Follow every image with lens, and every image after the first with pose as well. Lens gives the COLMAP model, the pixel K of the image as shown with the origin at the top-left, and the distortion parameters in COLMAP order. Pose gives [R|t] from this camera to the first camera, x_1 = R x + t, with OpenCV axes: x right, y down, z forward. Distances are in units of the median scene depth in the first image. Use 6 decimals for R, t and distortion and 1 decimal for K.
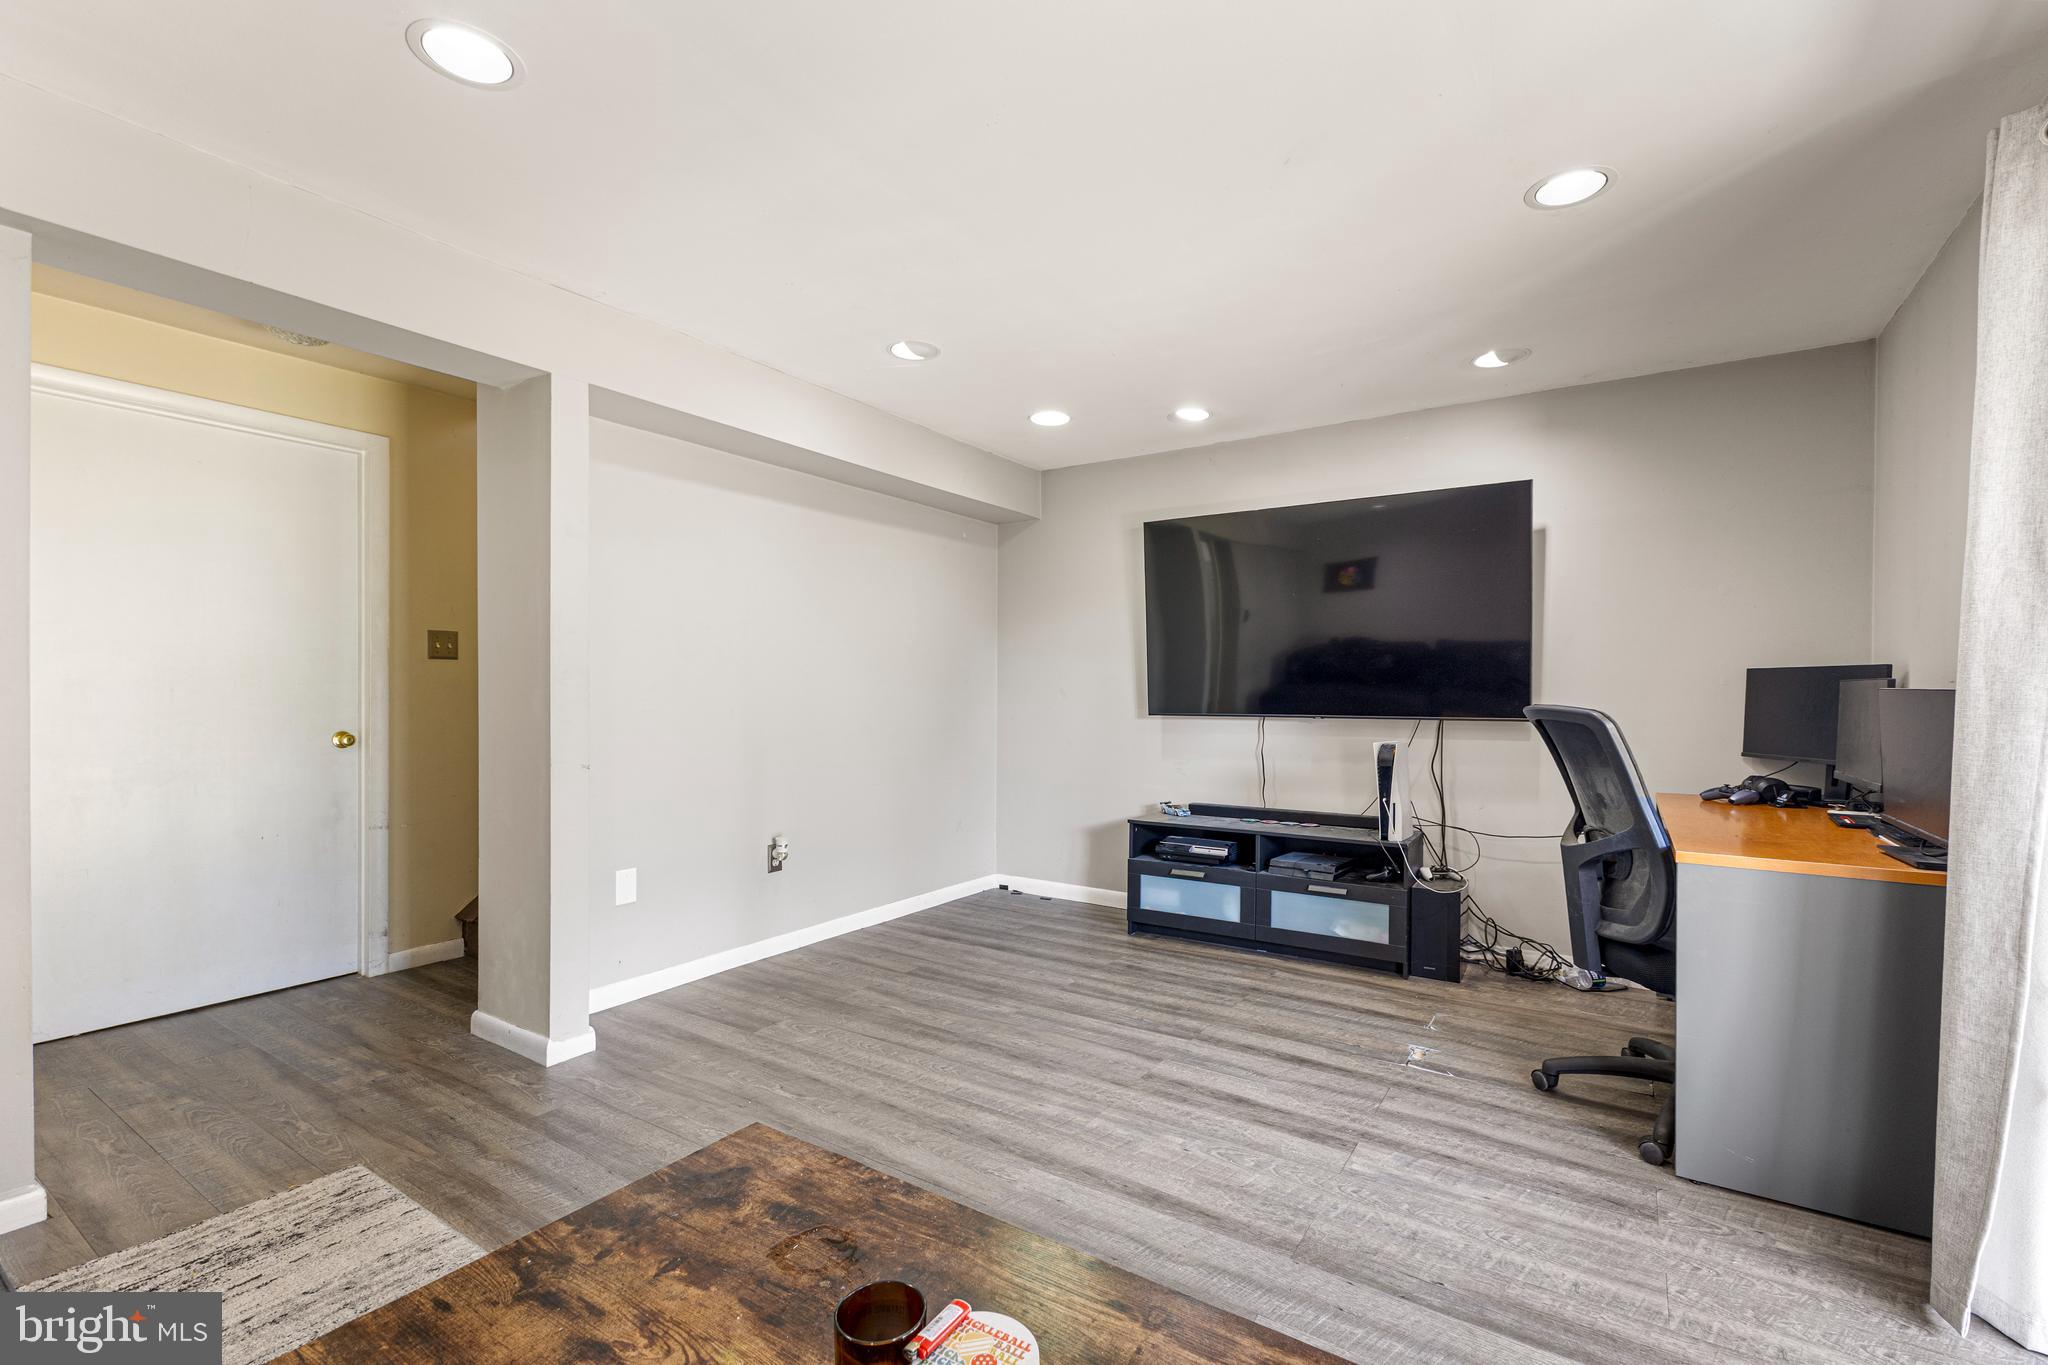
lens RADIAL K [[894.4, 0, 1020.8], [0, 894.4, 708.7], [0, 0, 1]] dist [0.010008, -0.000495]
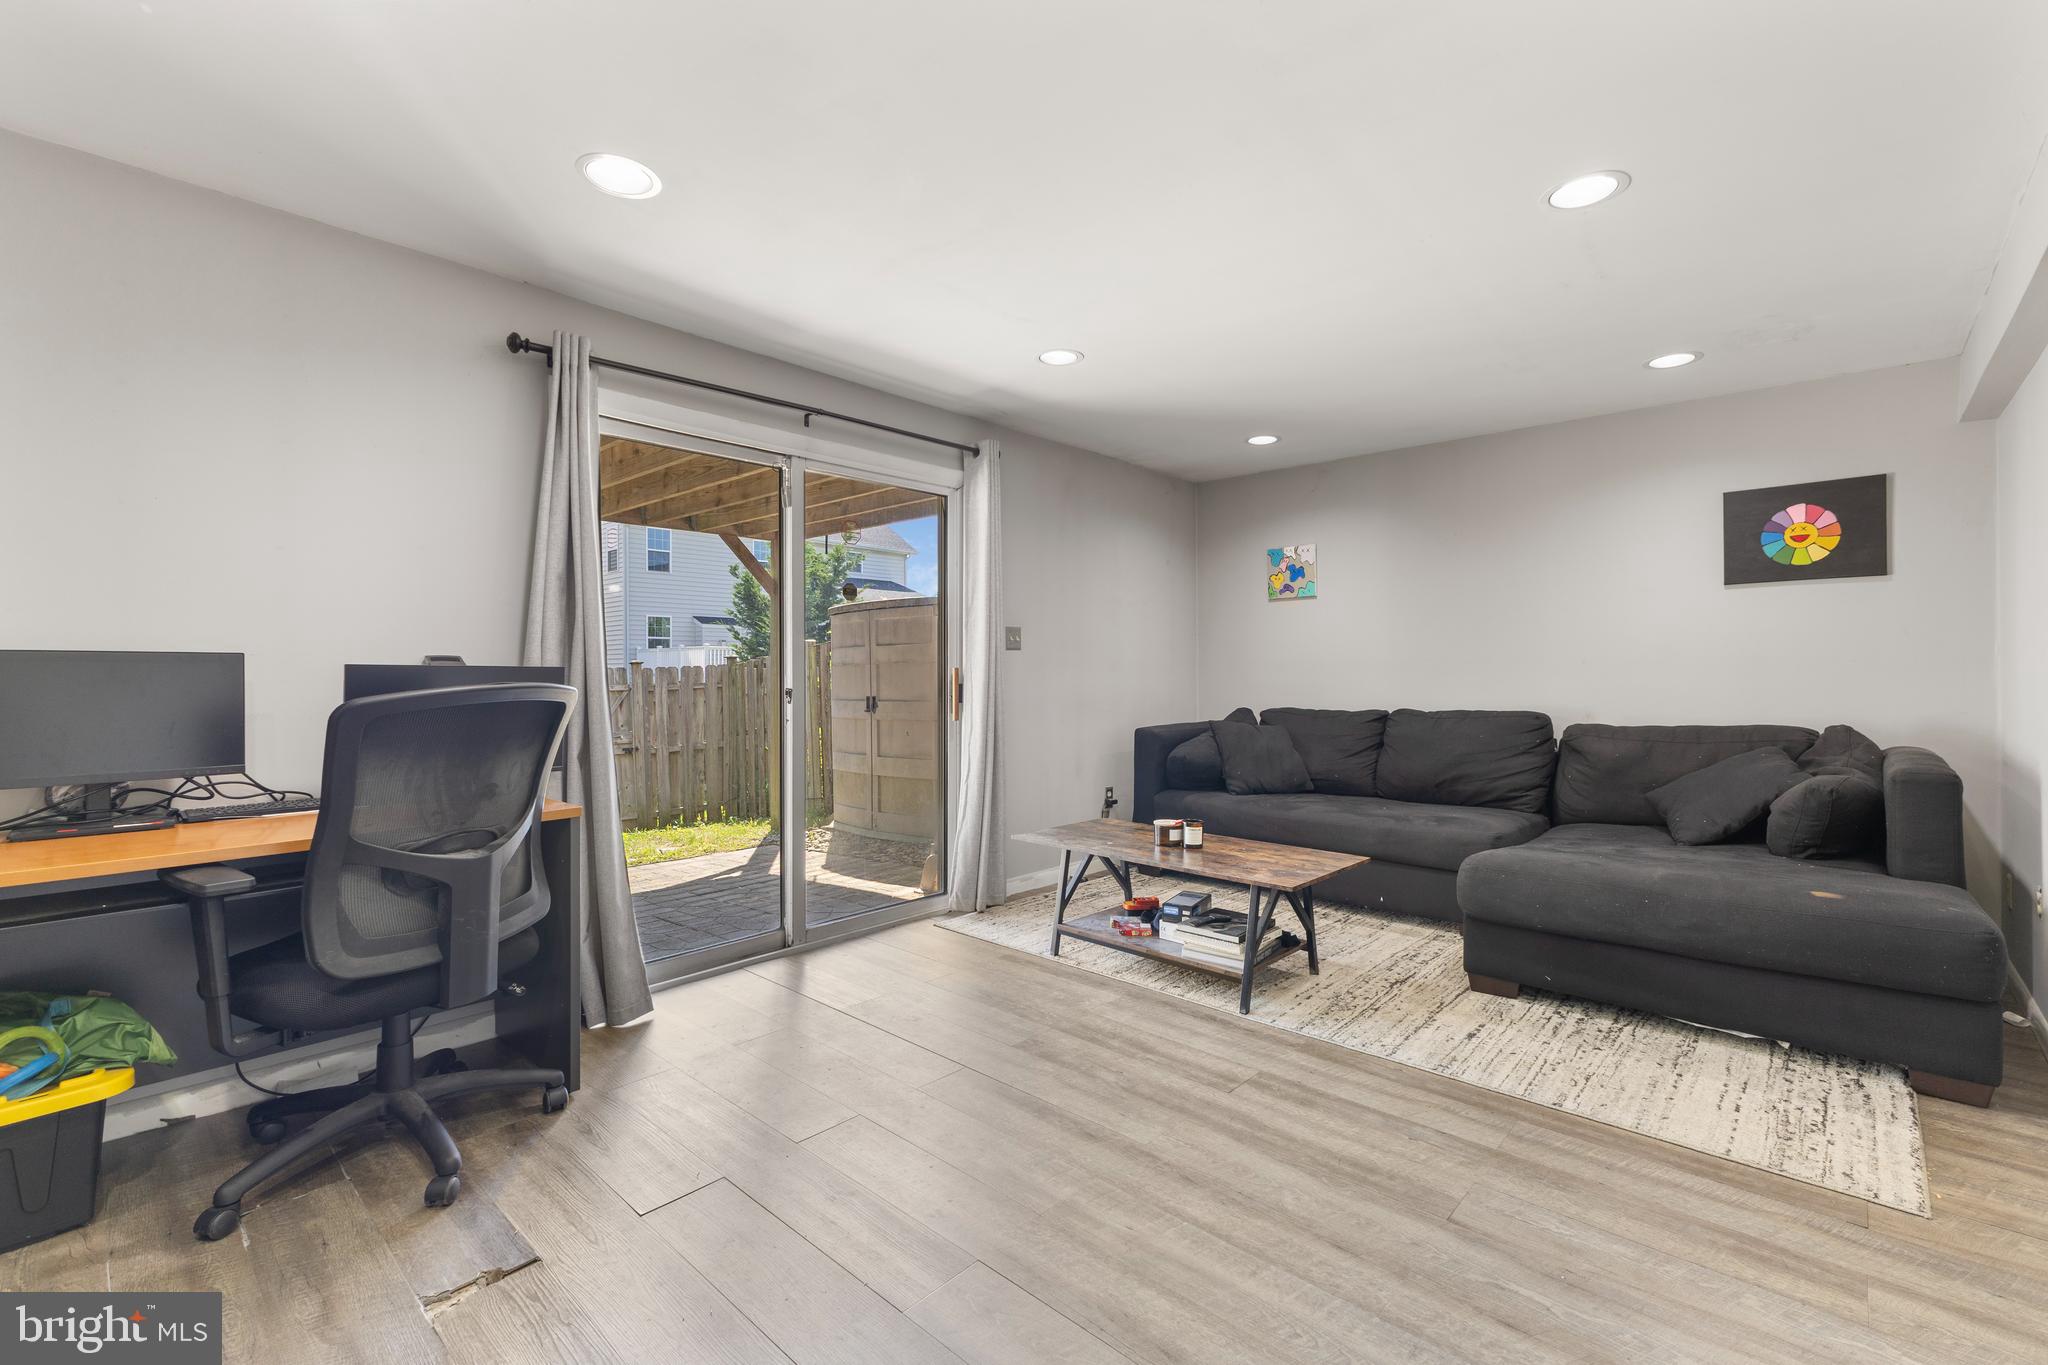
lens RADIAL K [[894.4, 0, 1020.6], [0, 894.4, 674.4], [0, 0, 1]] dist [0.010008, -0.000495]
pose [[-0.988371, -0.002749, 0.152034, -0.000096], [0.000756, 0.999735, 0.022990, -0.022494], [-0.152057, 0.022837, -0.988108, 1.238851]]
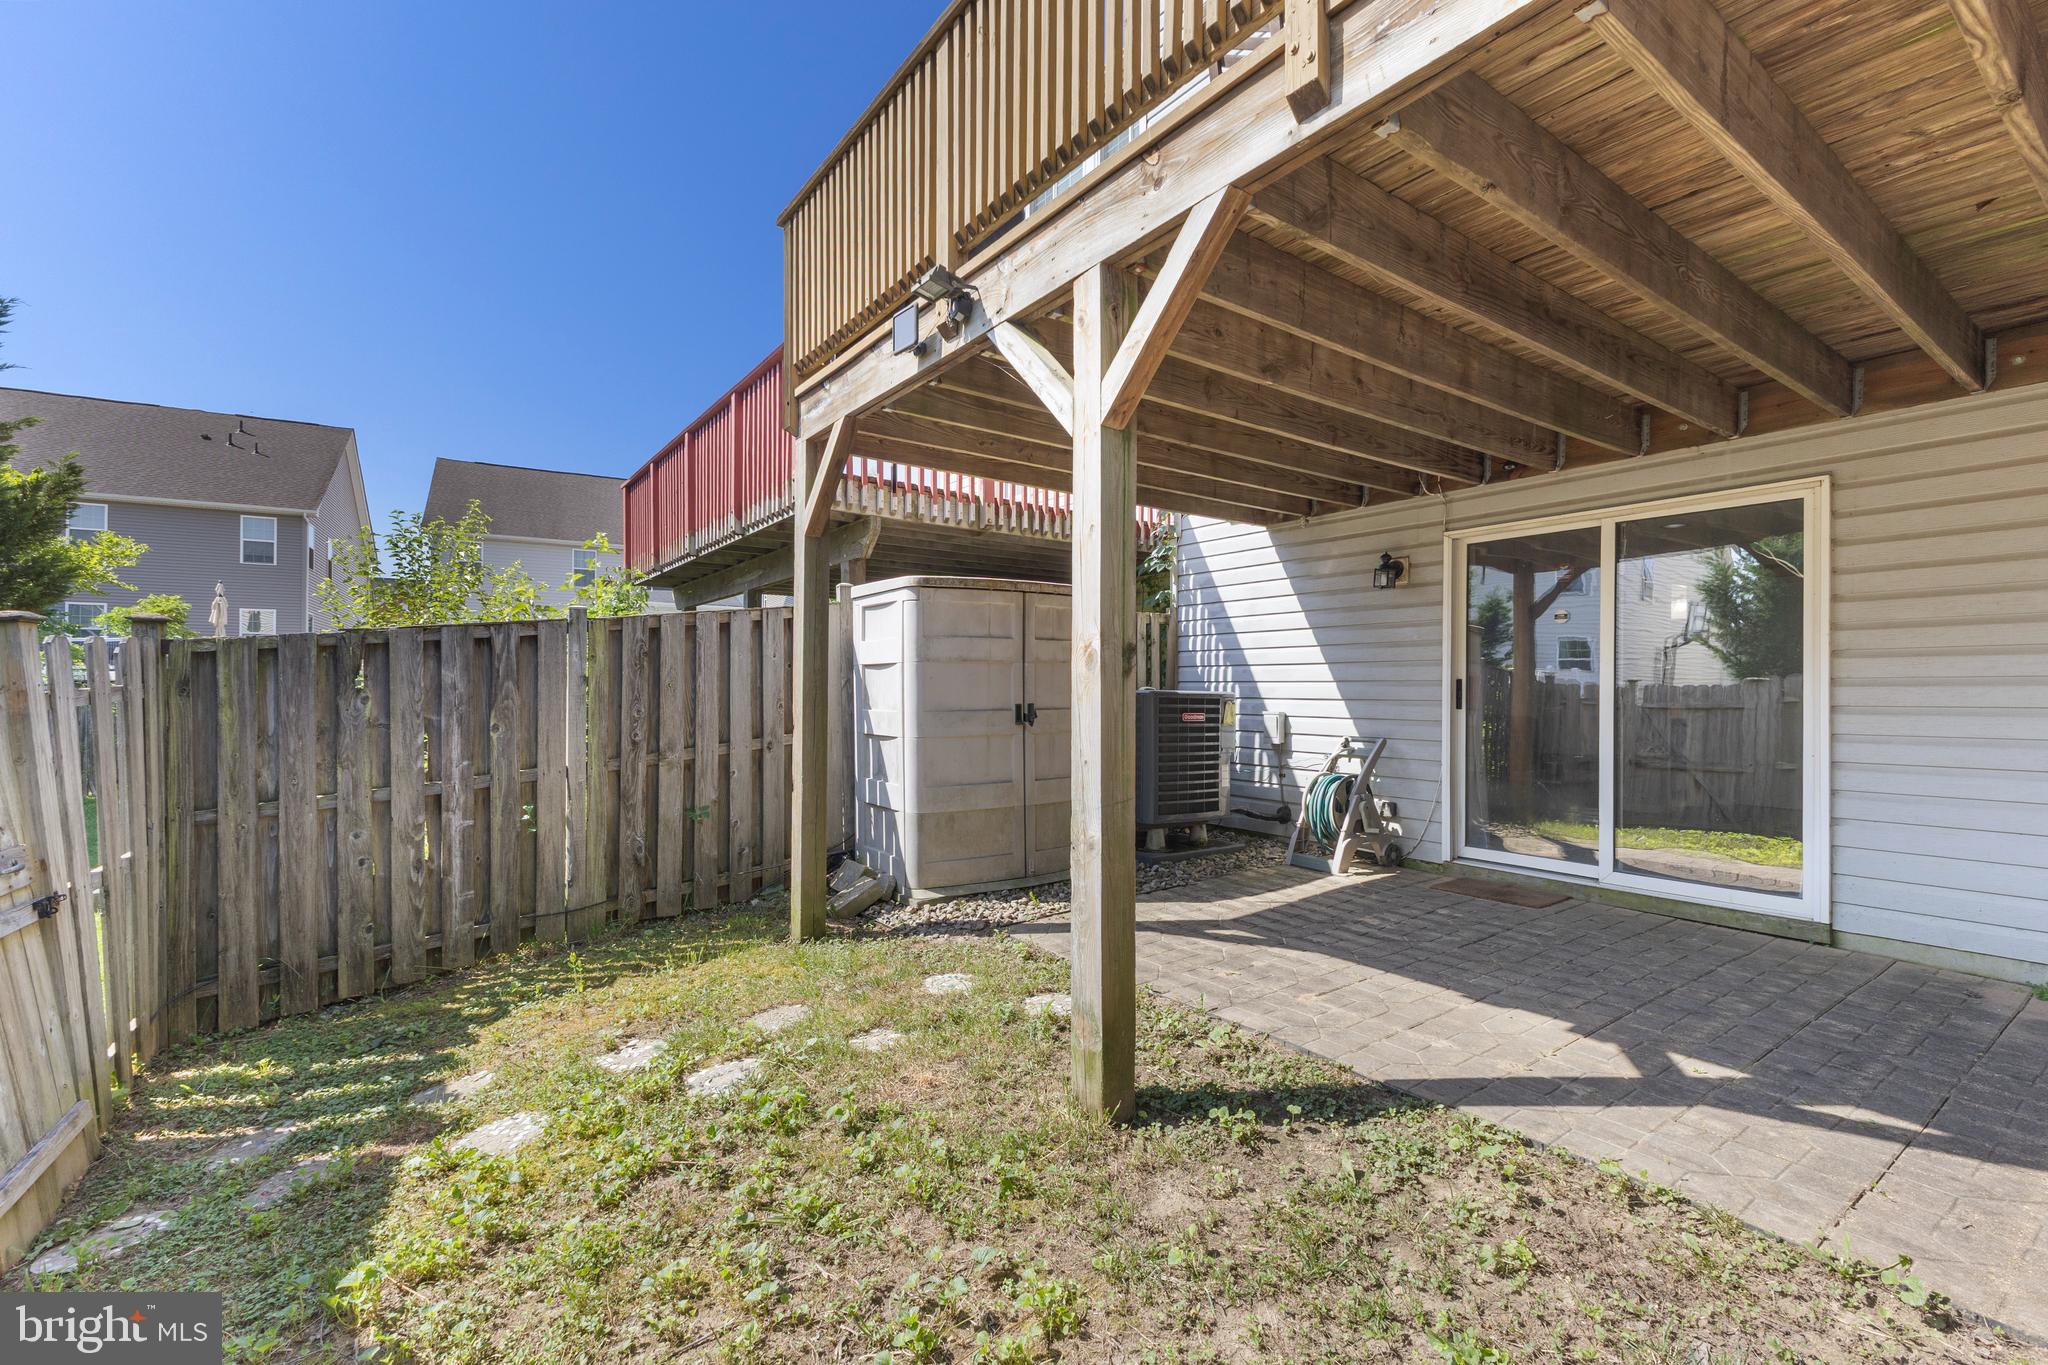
lens RADIAL K [[894.4, 0, 1034.9], [0, 894.4, 686.0], [0, 0, 1]] dist [0.010008, -0.000495]
pose [[-0.347420, -0.015023, -0.937589, 2.021628], [-0.025437, 0.999655, -0.006592, 0.048248], [0.937365, 0.021560, -0.347682, -0.101643]]
